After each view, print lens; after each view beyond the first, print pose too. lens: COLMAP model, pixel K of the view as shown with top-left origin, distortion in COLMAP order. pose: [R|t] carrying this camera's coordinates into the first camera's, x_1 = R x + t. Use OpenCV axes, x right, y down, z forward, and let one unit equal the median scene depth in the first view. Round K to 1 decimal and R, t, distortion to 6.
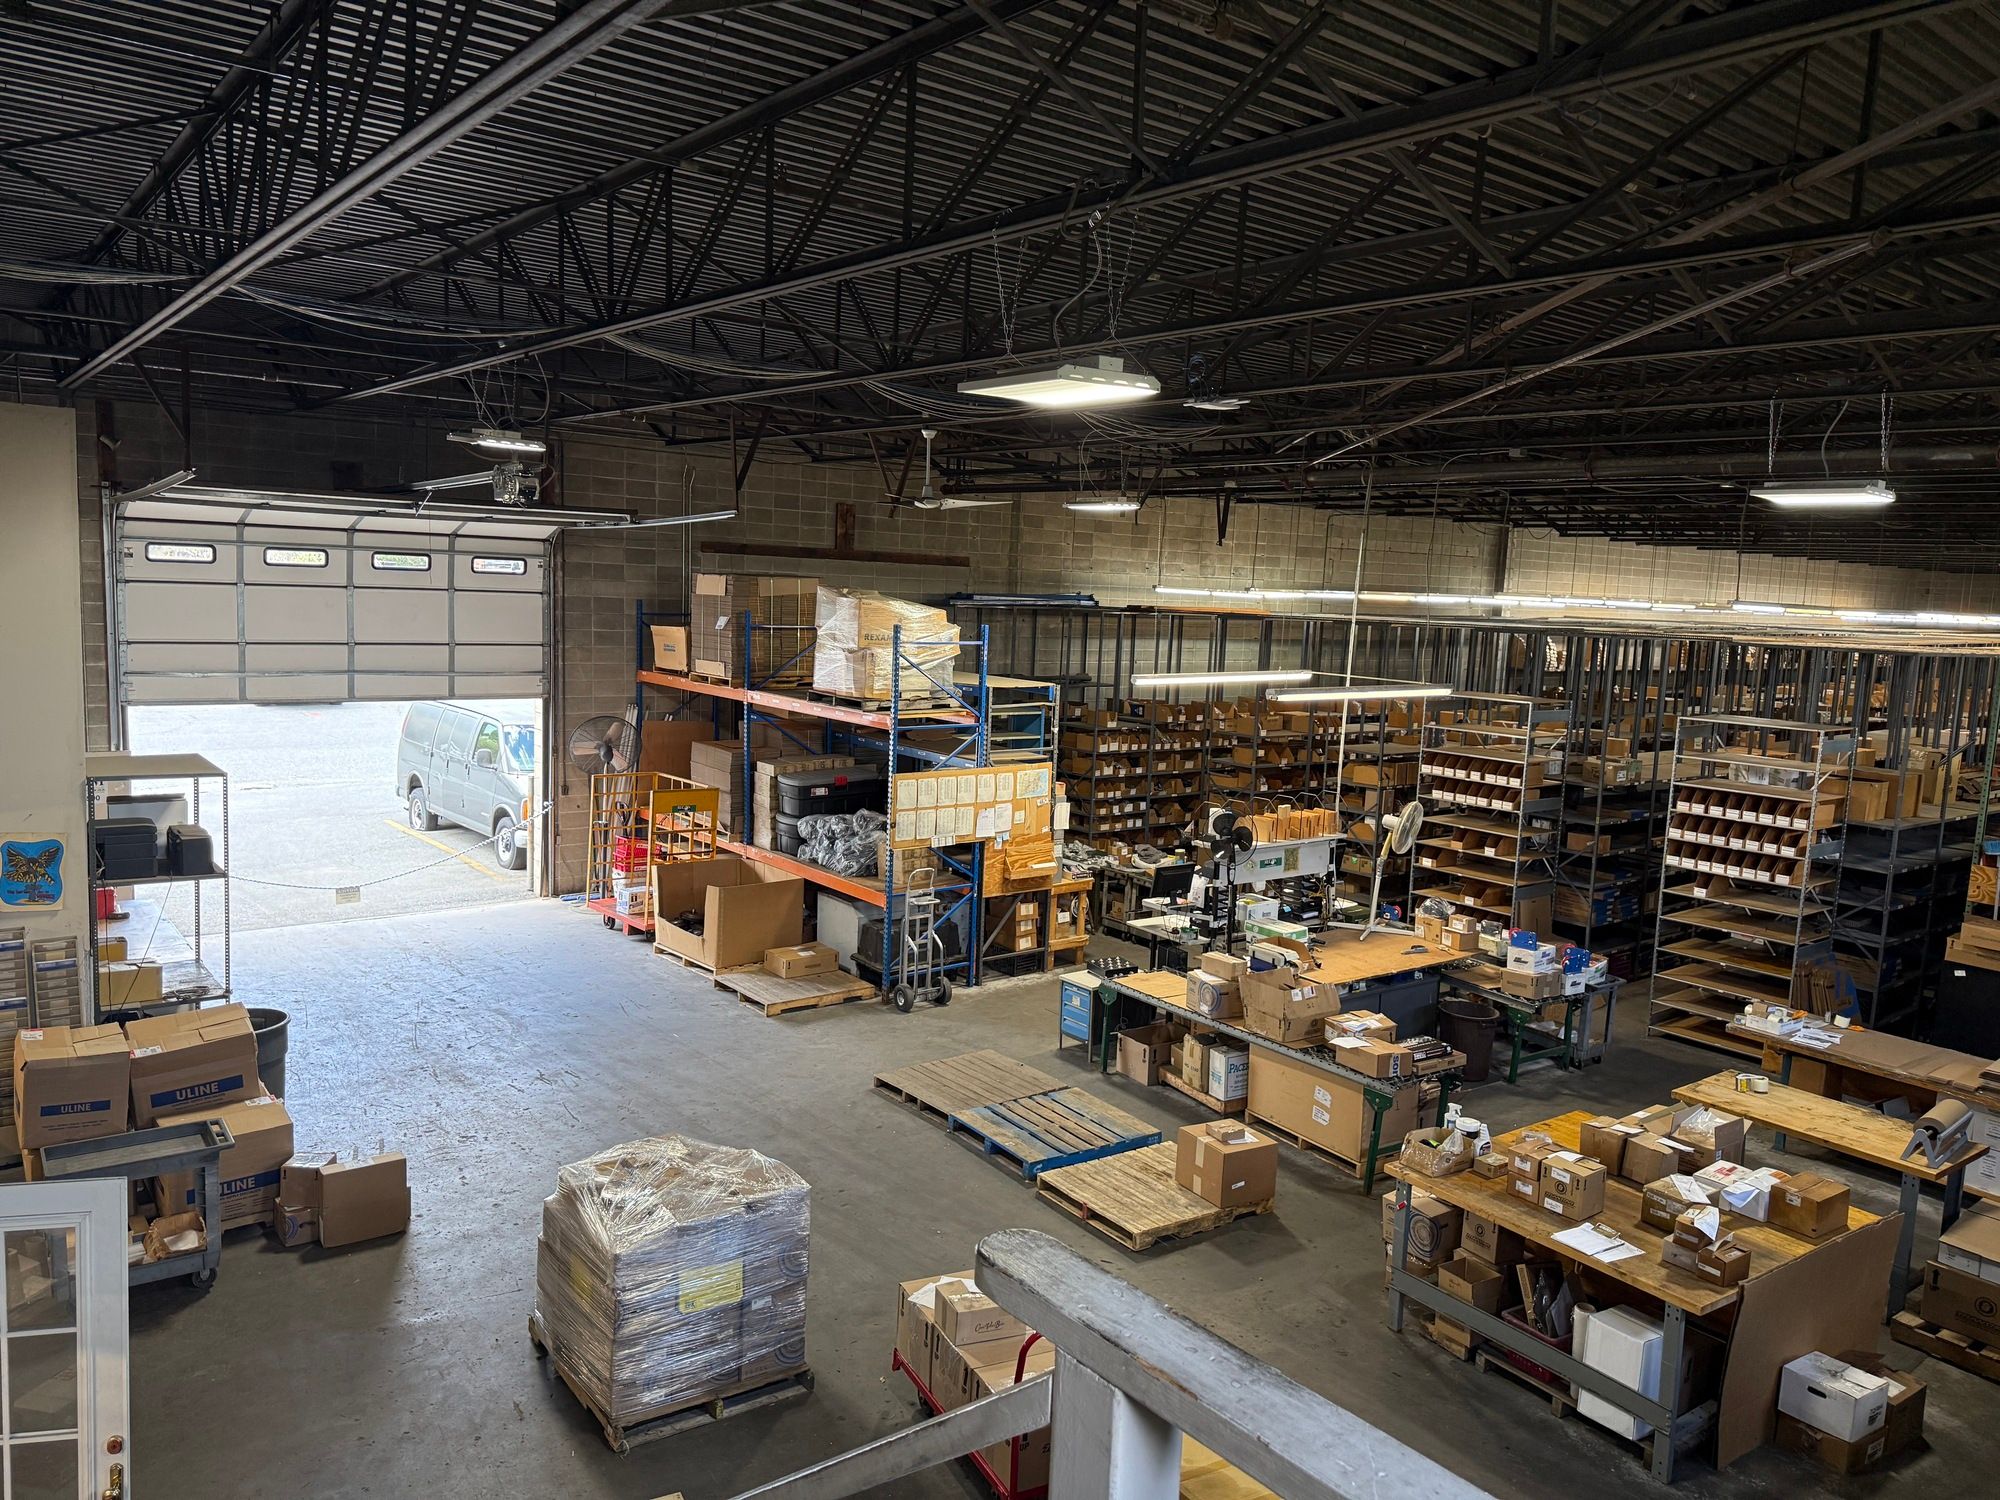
lens RADIAL K [[1428.2, 0, 979.7], [0, 1428.2, 739.9], [0, 0, 1]] dist [0.098517, -0.121056]
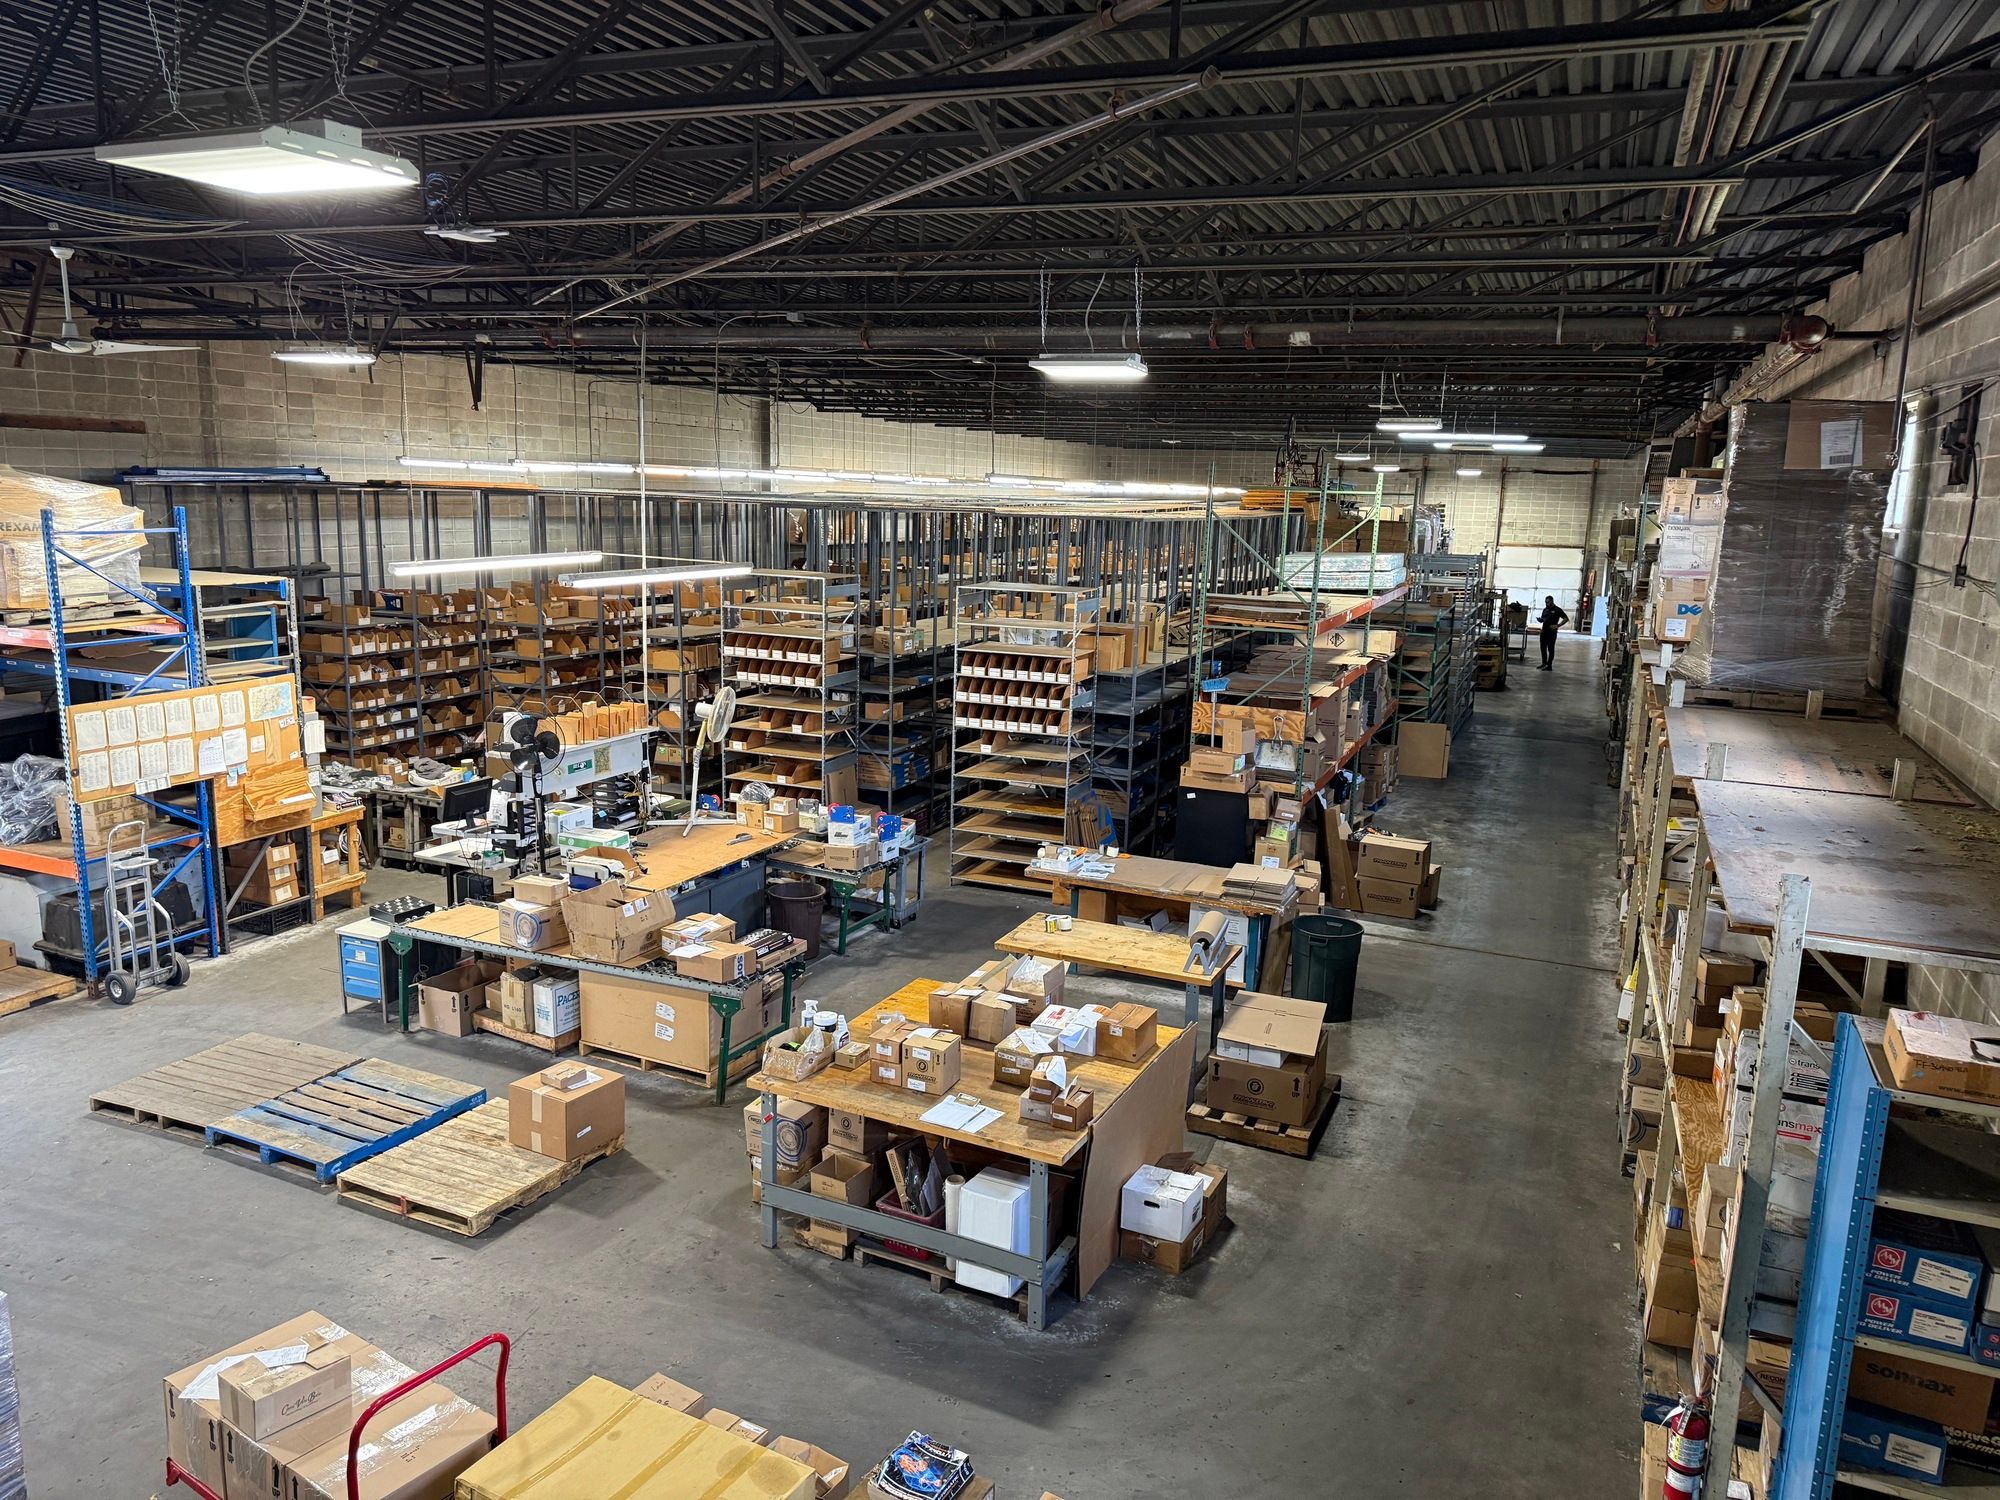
lens RADIAL K [[1428.2, 0, 1004.4], [0, 1428.2, 756.5], [0, 0, 1]] dist [0.098517, -0.121056]
pose [[0.869701, -0.107134, 0.481812, -0.002285], [0.060826, 0.991982, 0.110778, -0.005682], [-0.489817, -0.067037, 0.869244, 0.077028]]
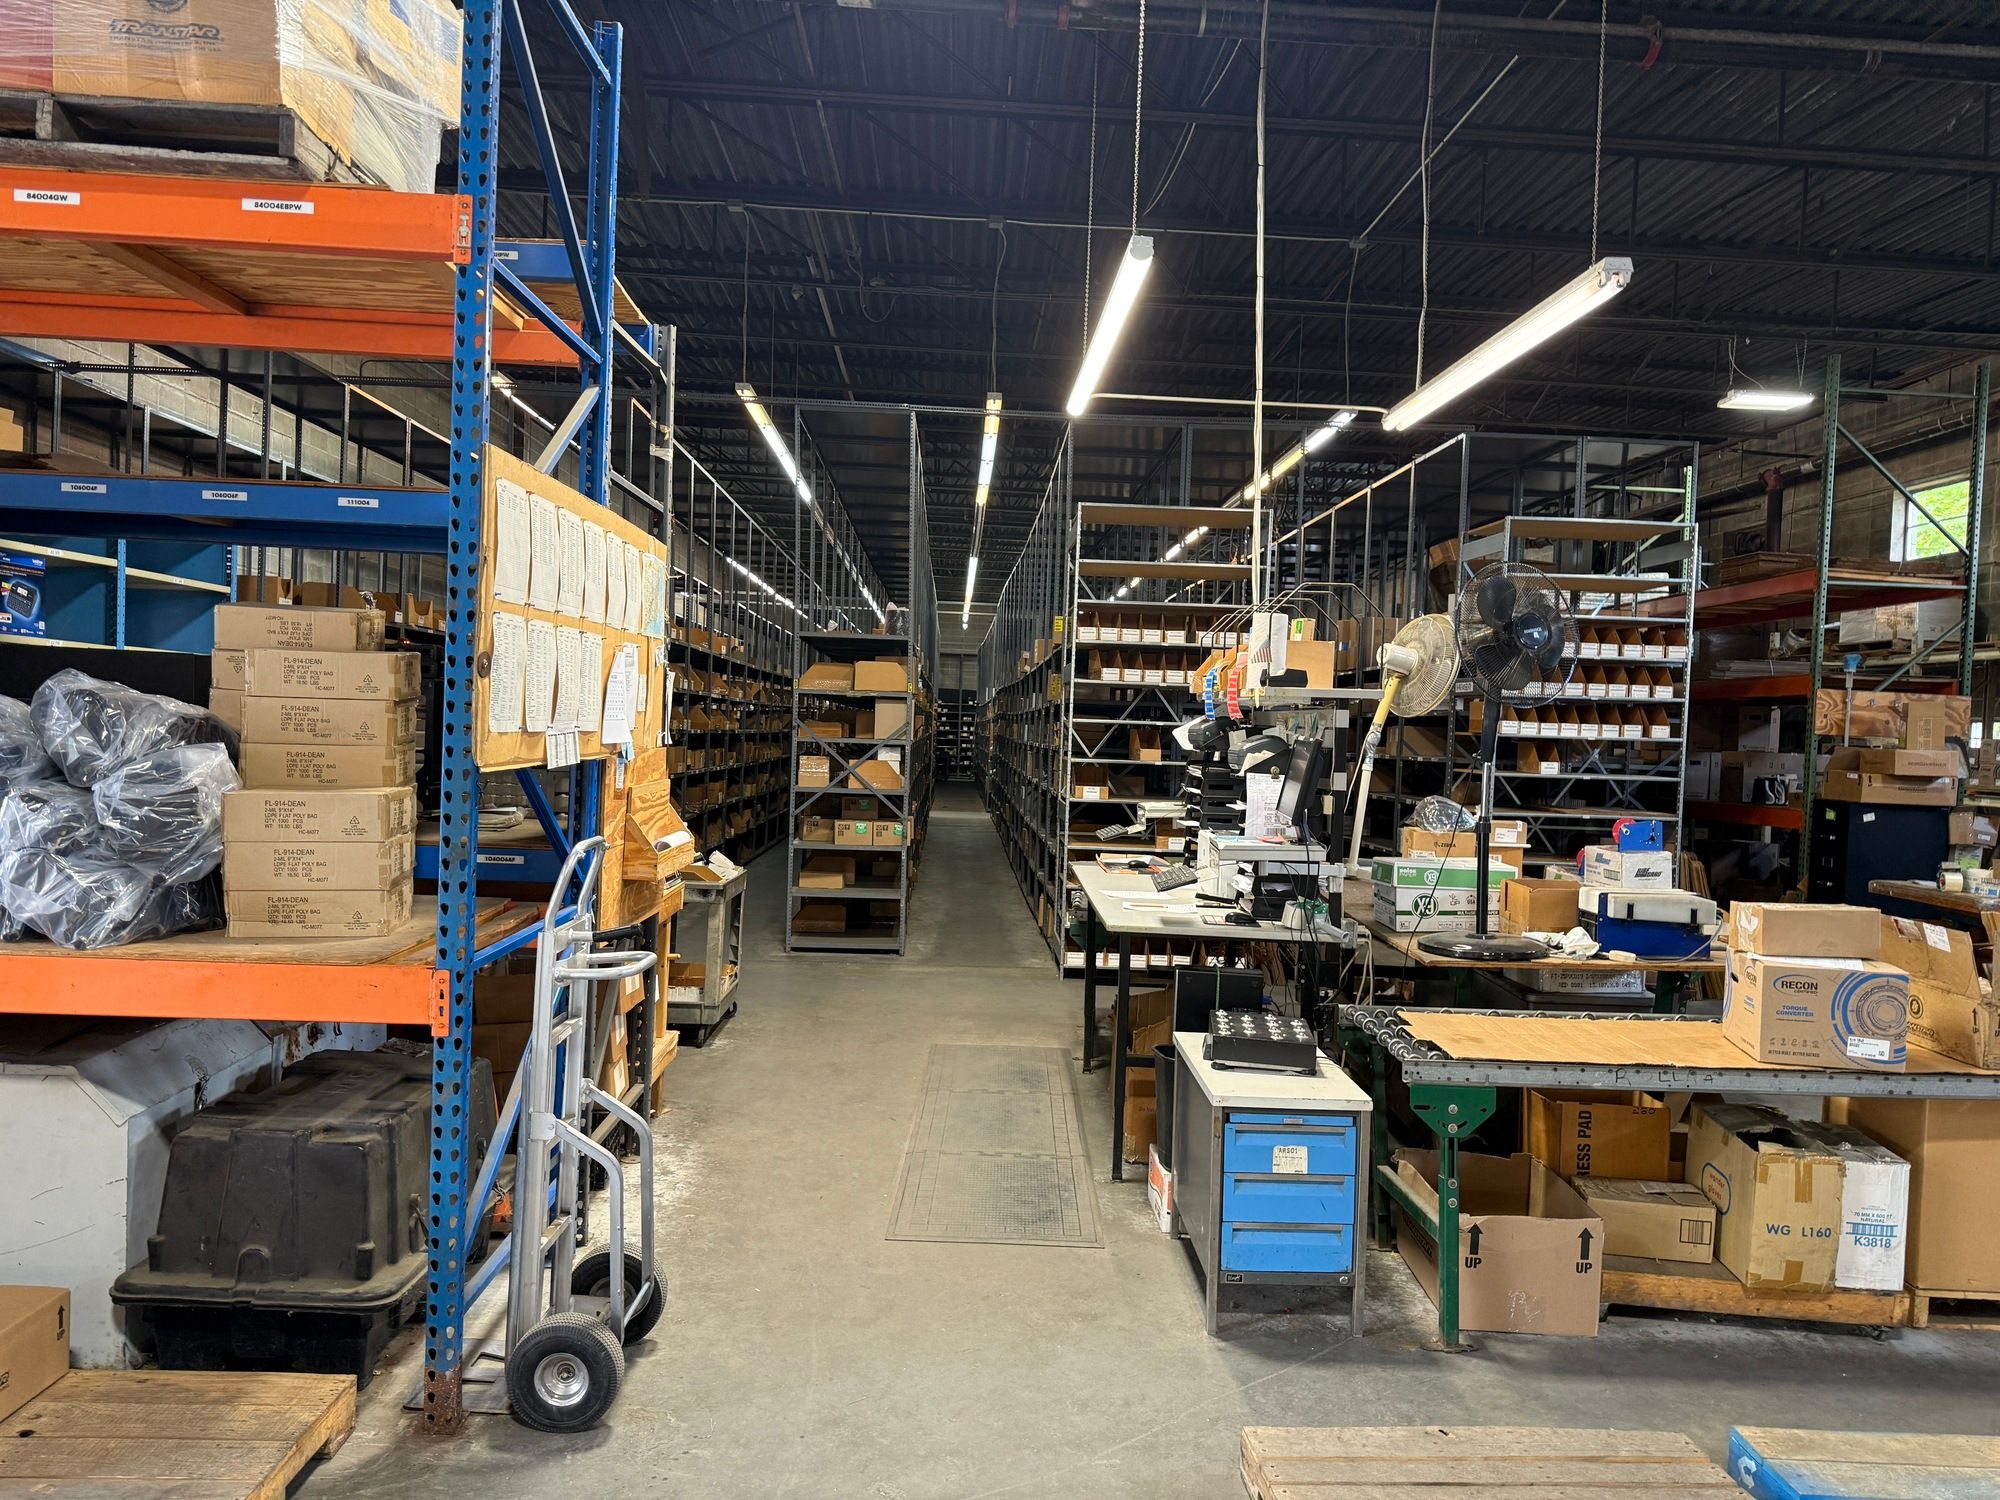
lens RADIAL K [[1428.2, 0, 1016.9], [0, 1428.2, 747.5], [0, 0, 1]] dist [0.098517, -0.121056]
pose [[0.573612, -0.030450, 0.818561, -0.222194], [0.080307, 0.996585, -0.019203, 0.091183], [-0.815181, 0.076752, 0.574098, 0.842211]]
